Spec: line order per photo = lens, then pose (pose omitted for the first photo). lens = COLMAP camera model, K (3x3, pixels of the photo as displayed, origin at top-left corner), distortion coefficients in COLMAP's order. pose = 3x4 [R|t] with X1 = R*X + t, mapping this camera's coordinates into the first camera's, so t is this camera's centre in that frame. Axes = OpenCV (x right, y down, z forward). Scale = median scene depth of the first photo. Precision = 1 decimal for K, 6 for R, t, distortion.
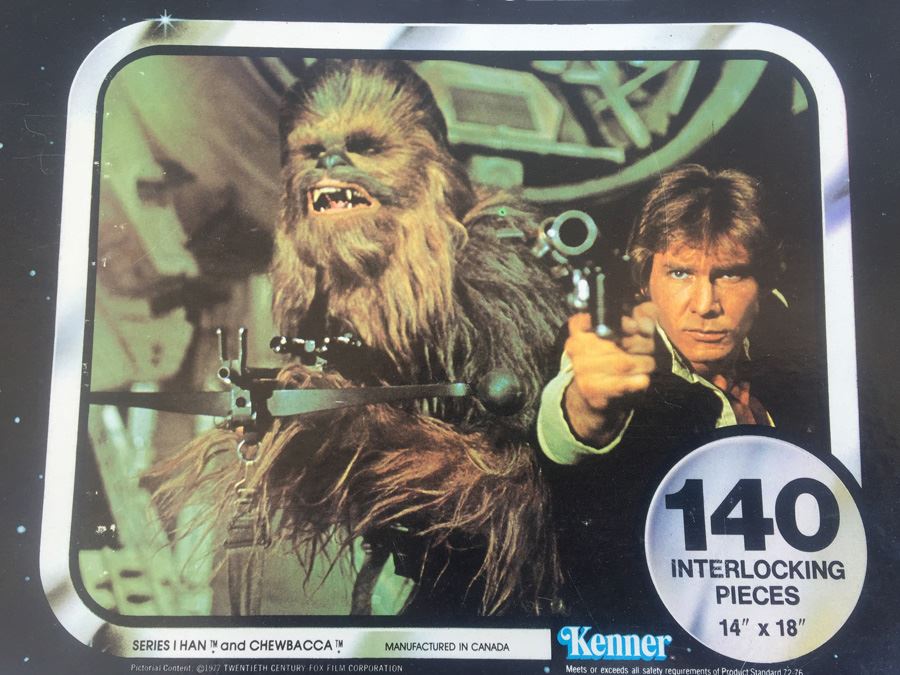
lens RADIAL K [[775.2, 0, 445.0], [0, 775.2, 333.5], [0, 0, 1]] dist [0.085575, -0.146467]
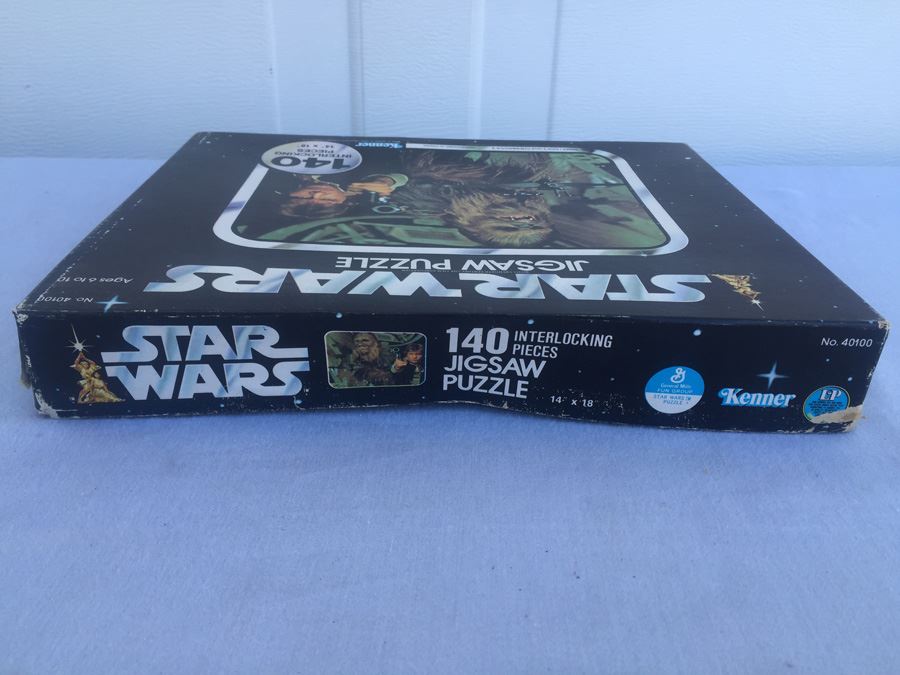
lens RADIAL K [[782.8, 0, 452.3], [0, 782.8, 336.5], [0, 0, 1]] dist [0.082444, -0.140130]
pose [[-0.998623, -0.015499, -0.050118, 0.099150], [-0.040814, -0.370691, 0.927859, -1.944948], [-0.032959, 0.928627, 0.369548, 0.607977]]
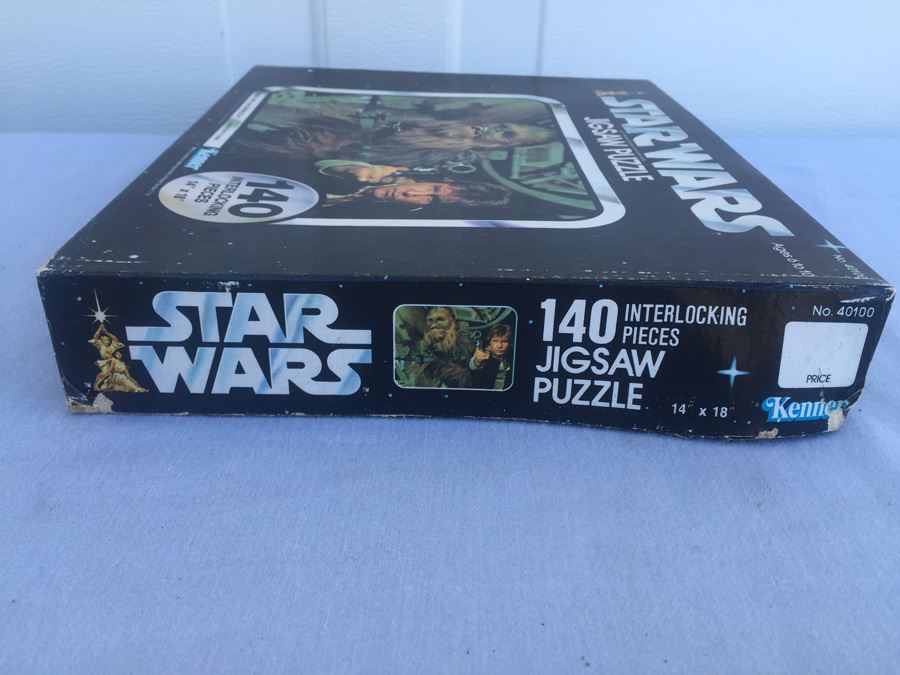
lens RADIAL K [[782.8, 0, 452.3], [0, 782.8, 336.5], [0, 0, 1]] dist [0.082444, -0.140130]
pose [[0.018071, 0.483682, -0.875057, 1.725904], [-0.996619, 0.078867, 0.023013, -0.122002], [0.080144, 0.871683, 0.483472, 0.538268]]
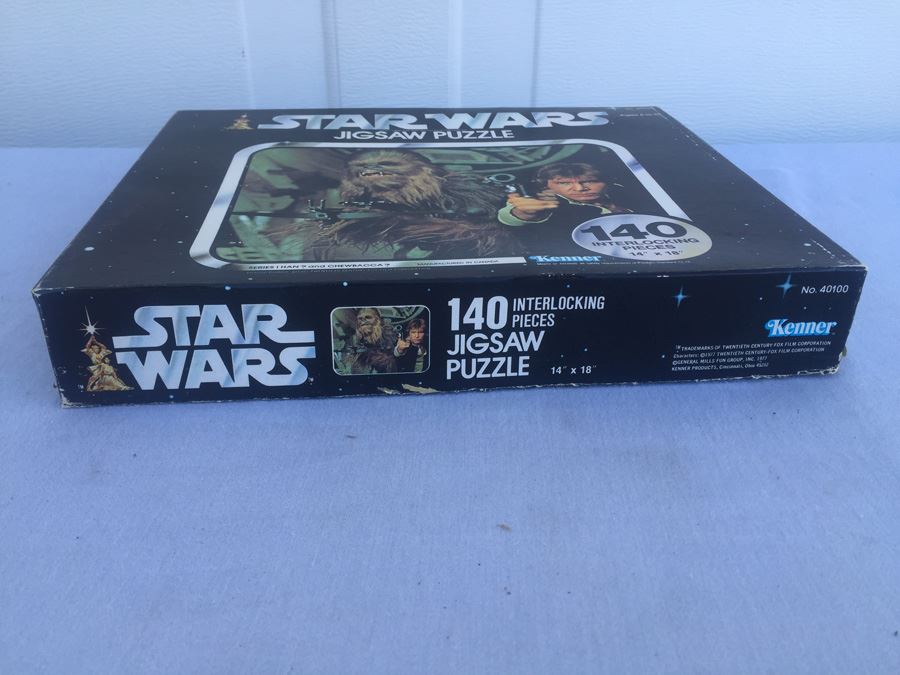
lens RADIAL K [[775.2, 0, 445.0], [0, 775.2, 333.5], [0, 0, 1]] dist [0.085575, -0.146467]
pose [[0.995564, -0.039165, 0.085553, -0.148092], [0.092059, 0.593416, -0.799614, 1.587142], [-0.019452, 0.803943, 0.594389, 0.199330]]
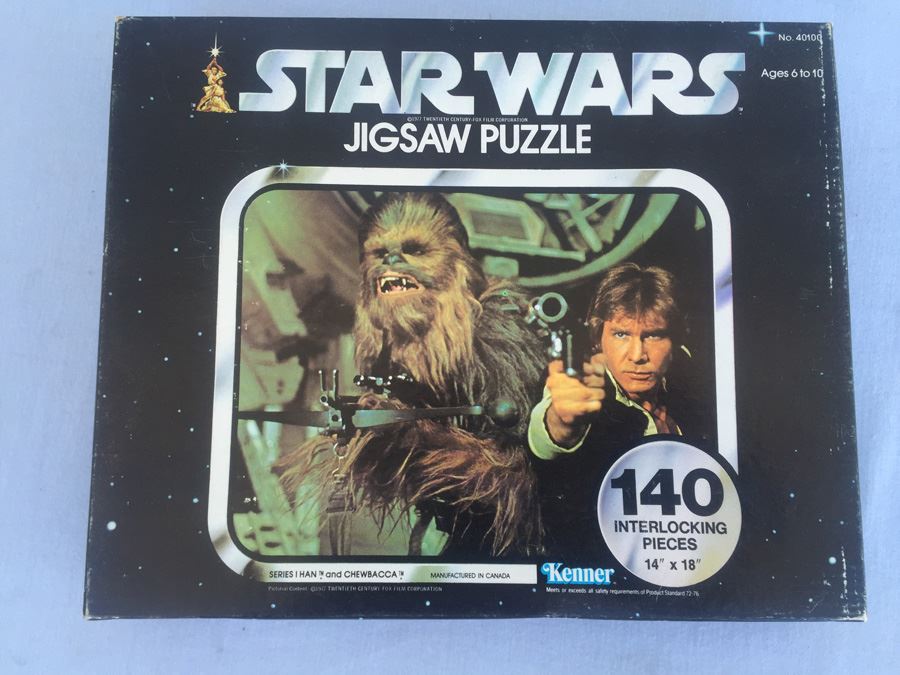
lens RADIAL K [[772.6, 0, 426.1], [0, 772.6, 335.9], [0, 0, 1]] dist [0.075189, -0.104086]
pose [[0.999985, 0.002715, 0.004832, -0.088921], [-0.002686, 0.999979, -0.005895, -0.064767], [-0.004848, 0.005882, 0.999971, -0.521680]]
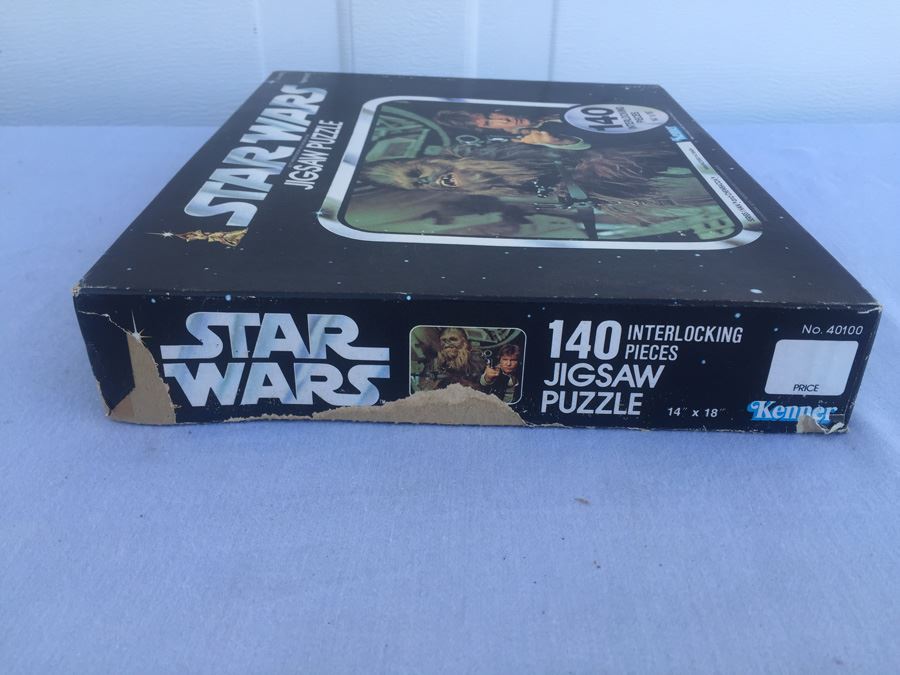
lens RADIAL K [[783.7, 0, 441.9], [0, 783.7, 335.3], [0, 0, 1]] dist [0.063420, 0.000358]
pose [[0.015053, -0.504504, 0.863278, -1.730917], [0.990635, 0.124704, 0.055604, -0.240666], [-0.135707, 0.854356, 0.501656, 0.468398]]
